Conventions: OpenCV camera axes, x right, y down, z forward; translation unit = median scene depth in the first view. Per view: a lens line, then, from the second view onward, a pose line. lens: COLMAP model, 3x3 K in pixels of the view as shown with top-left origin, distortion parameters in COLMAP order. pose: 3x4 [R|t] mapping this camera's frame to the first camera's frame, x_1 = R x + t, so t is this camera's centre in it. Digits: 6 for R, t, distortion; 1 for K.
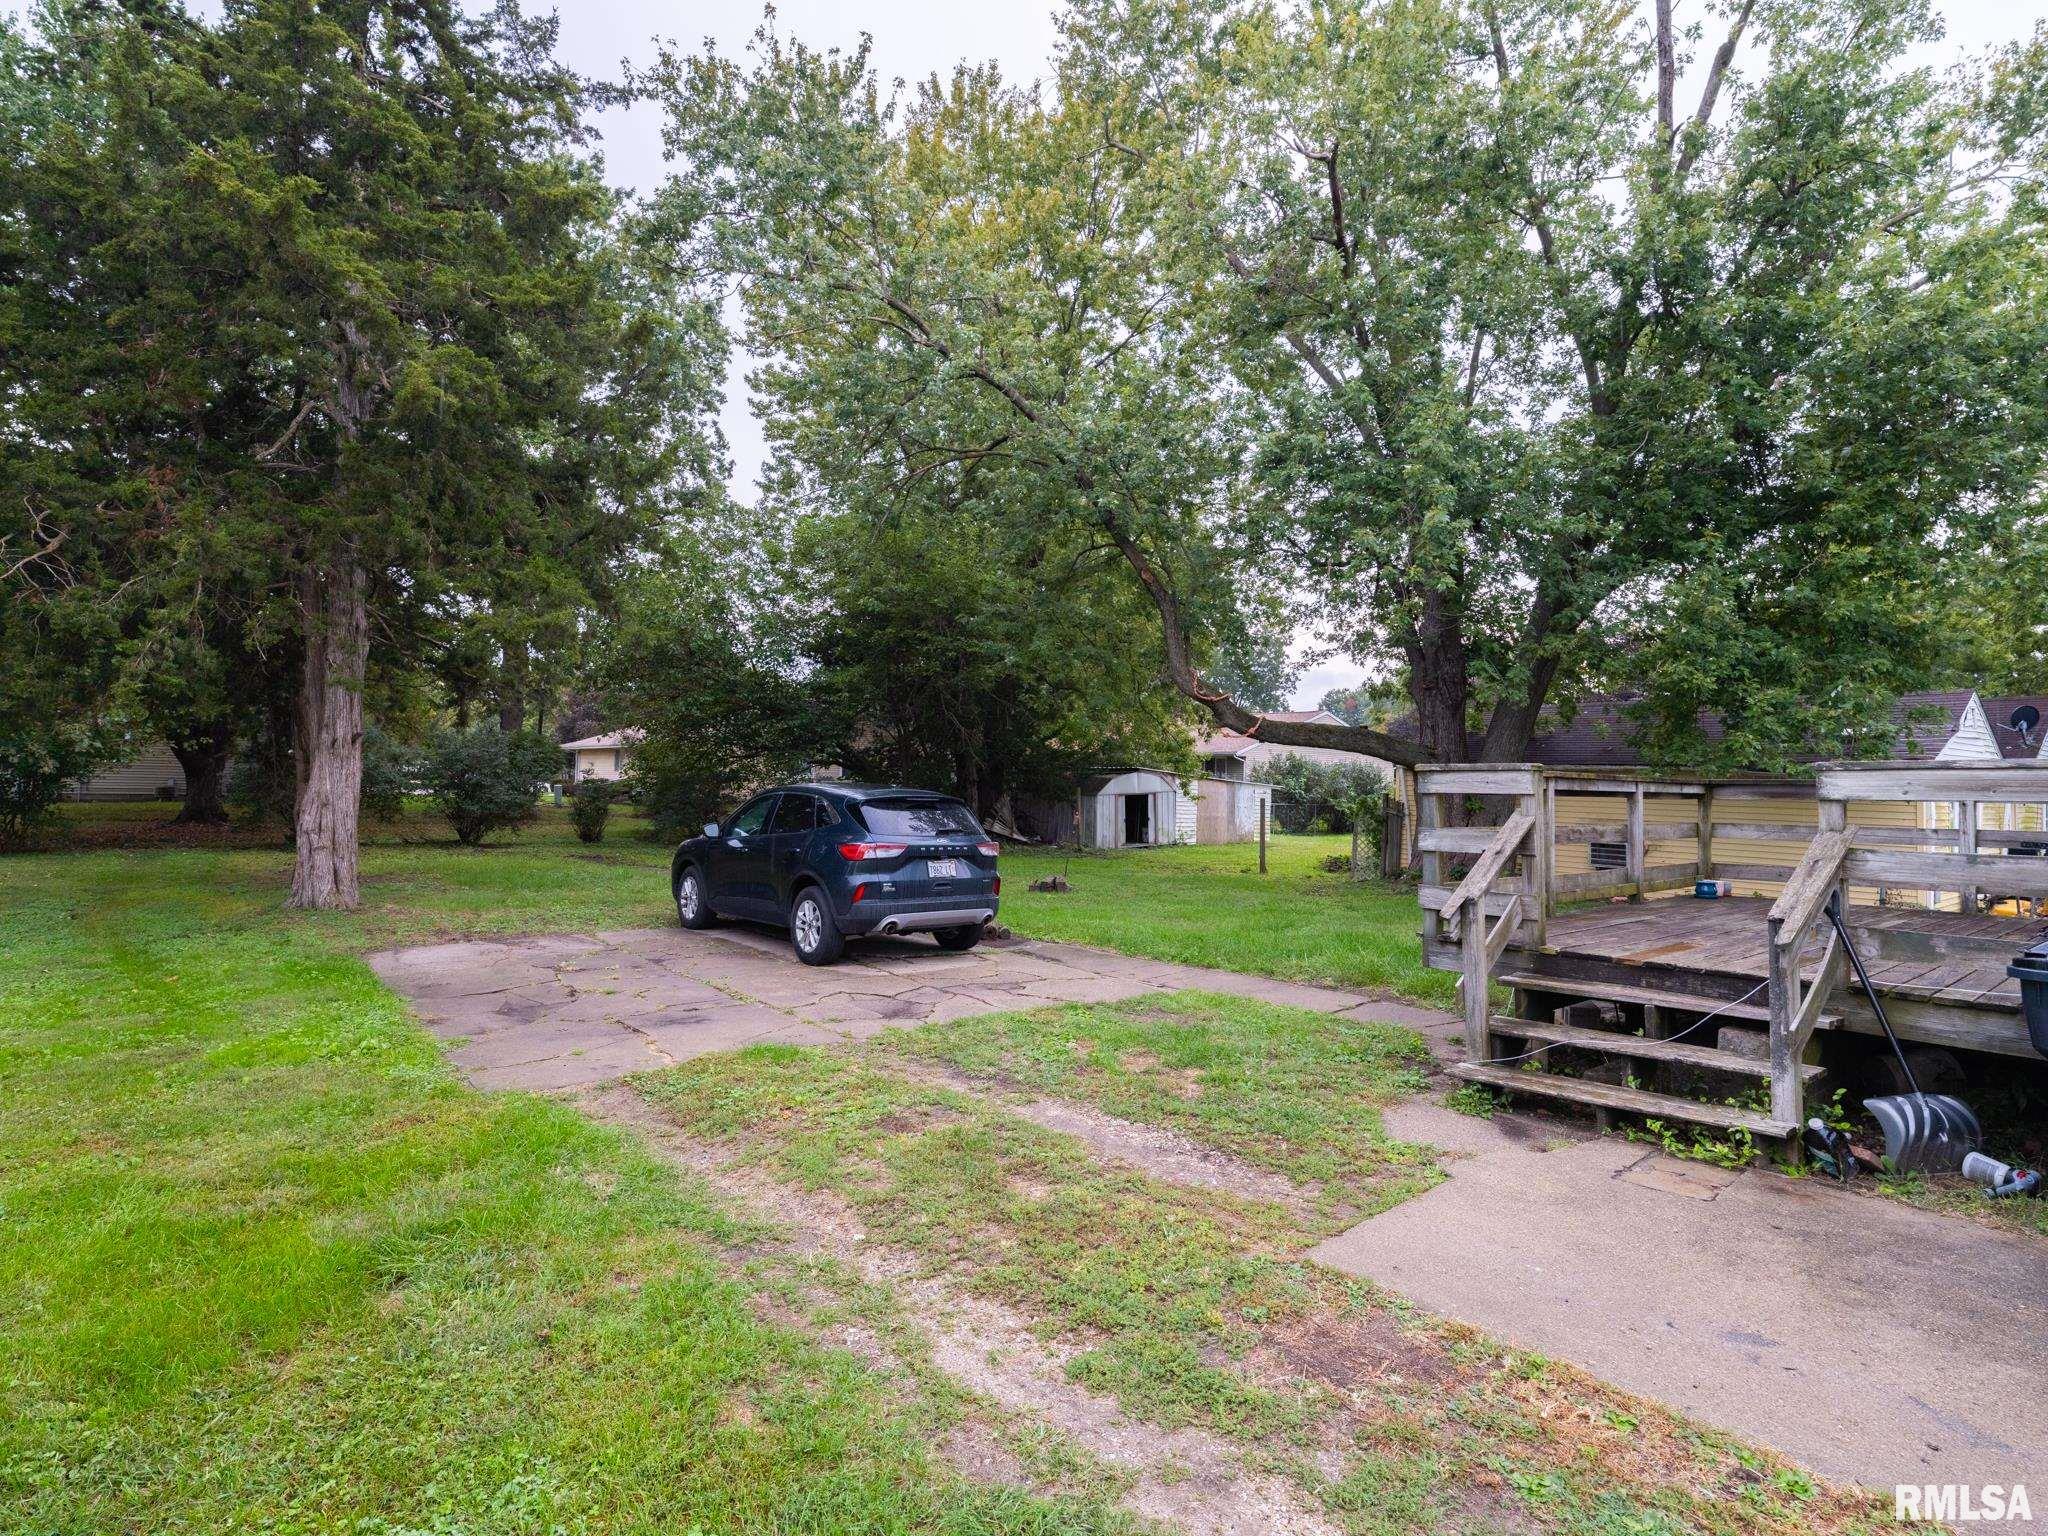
lens RADIAL K [[1085.0, 0, 1024.0], [0, 1085.0, 768.0], [0, 0, 1]] dist [0.002265, -0.000178]
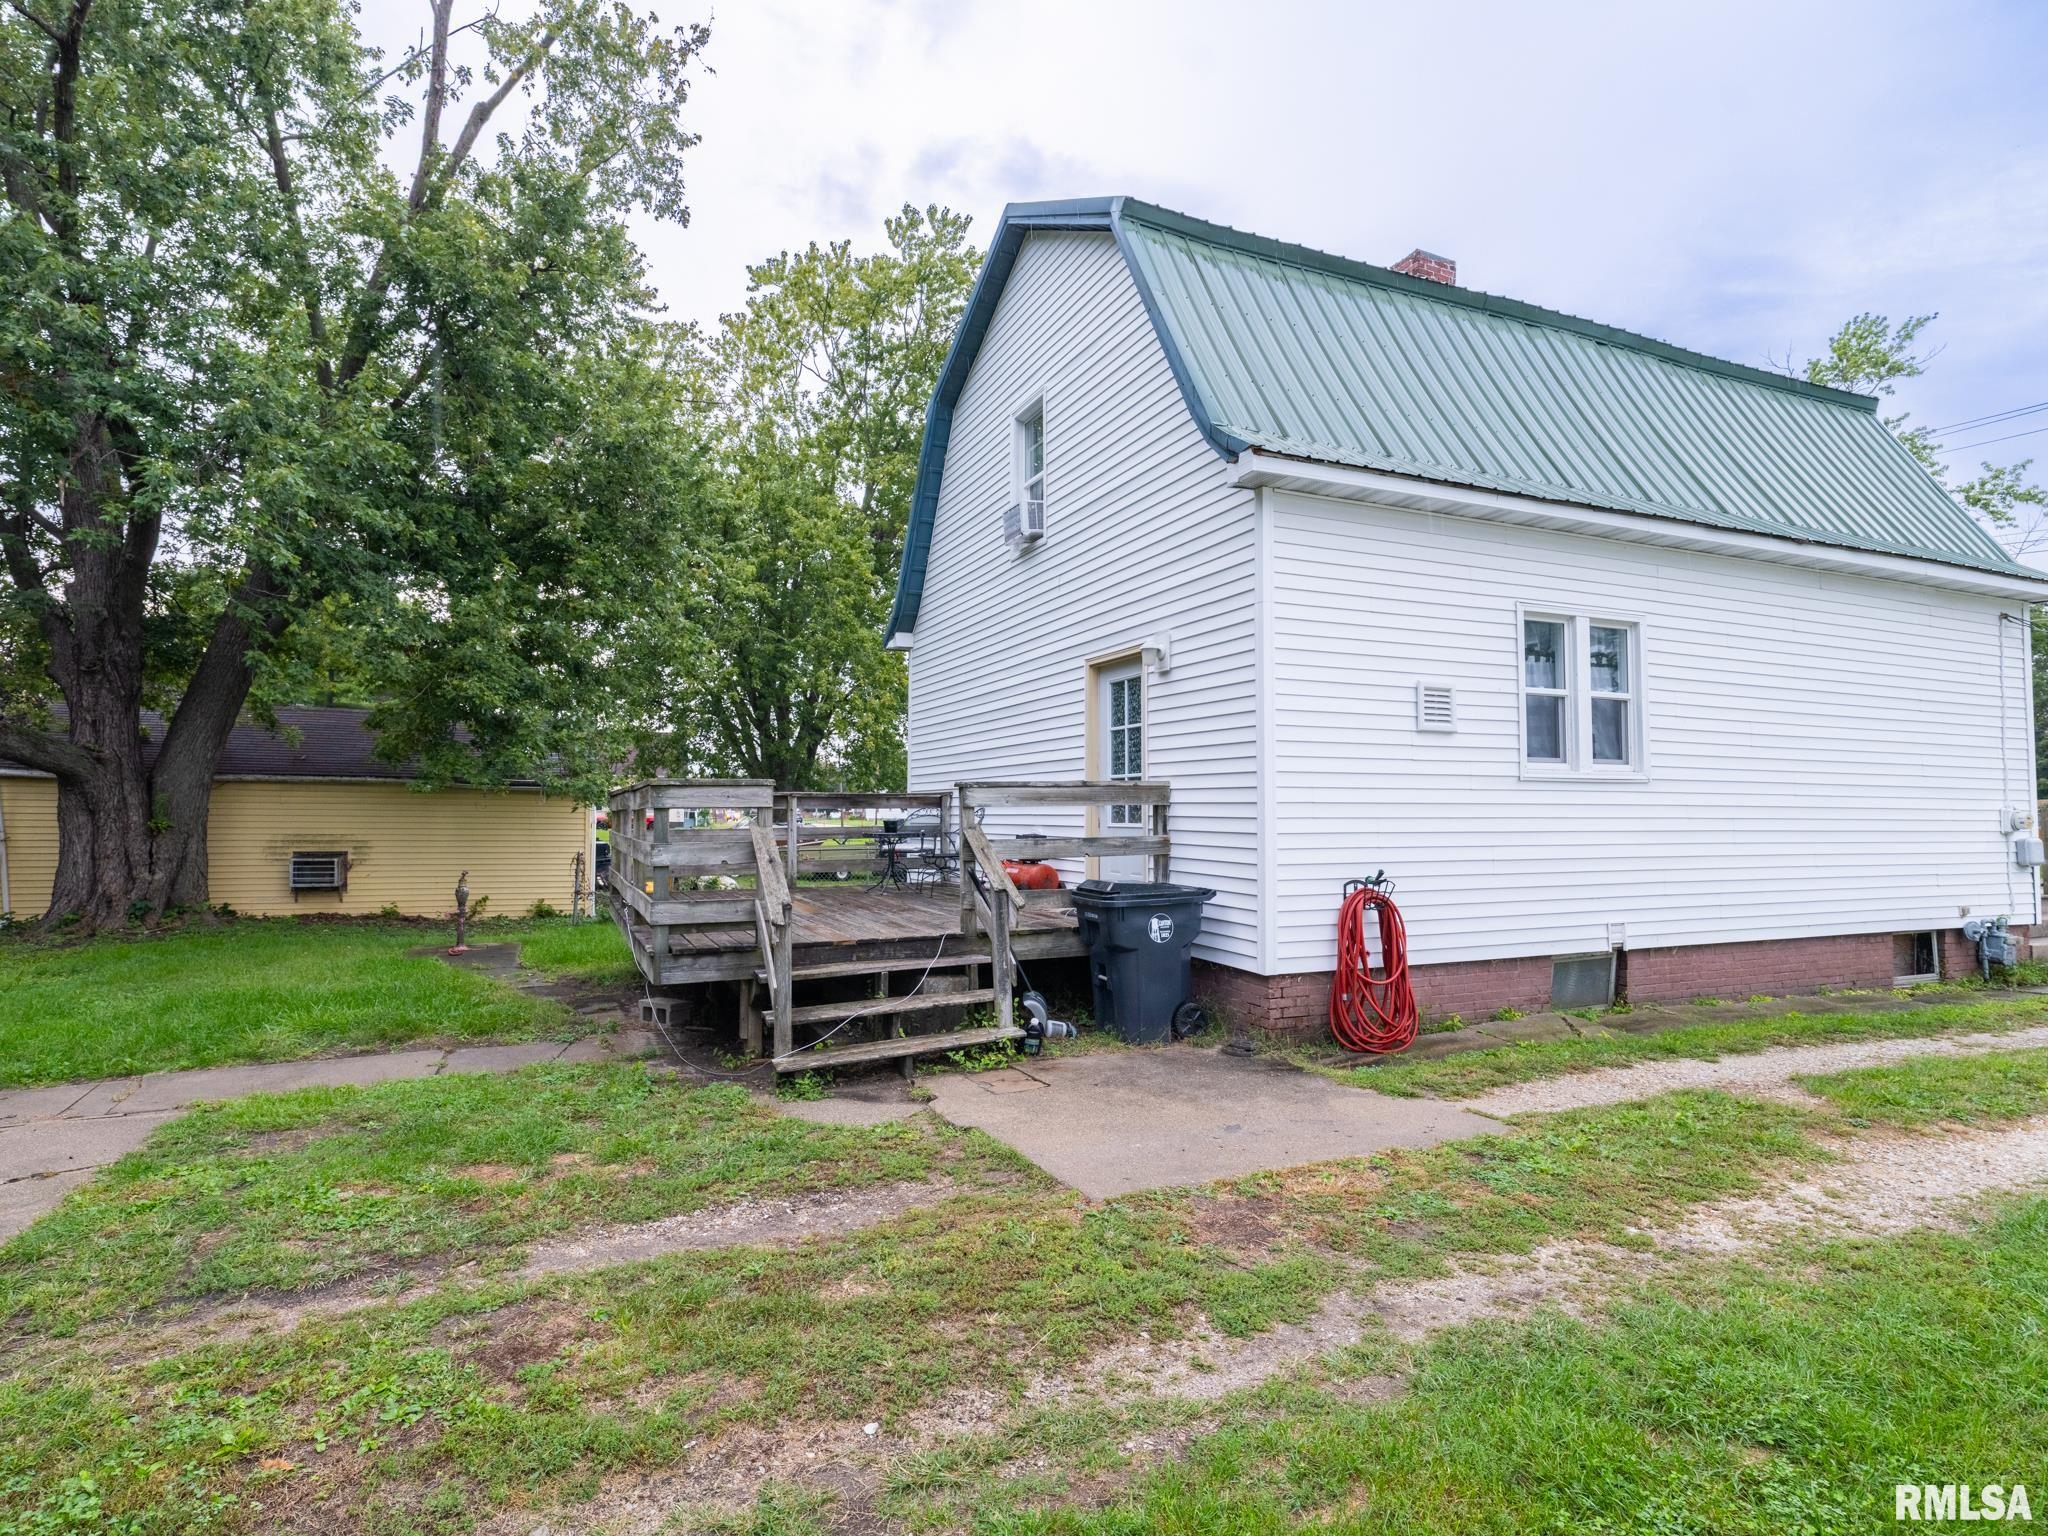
lens RADIAL K [[1085.0, 0, 1024.0], [0, 1085.0, 768.0], [0, 0, 1]] dist [0.002265, -0.000178]
pose [[0.233603, 0.022601, 0.972069, -0.860824], [-0.017544, 0.999665, -0.019027, -0.000270], [-0.972174, -0.012610, 0.233922, 0.745023]]
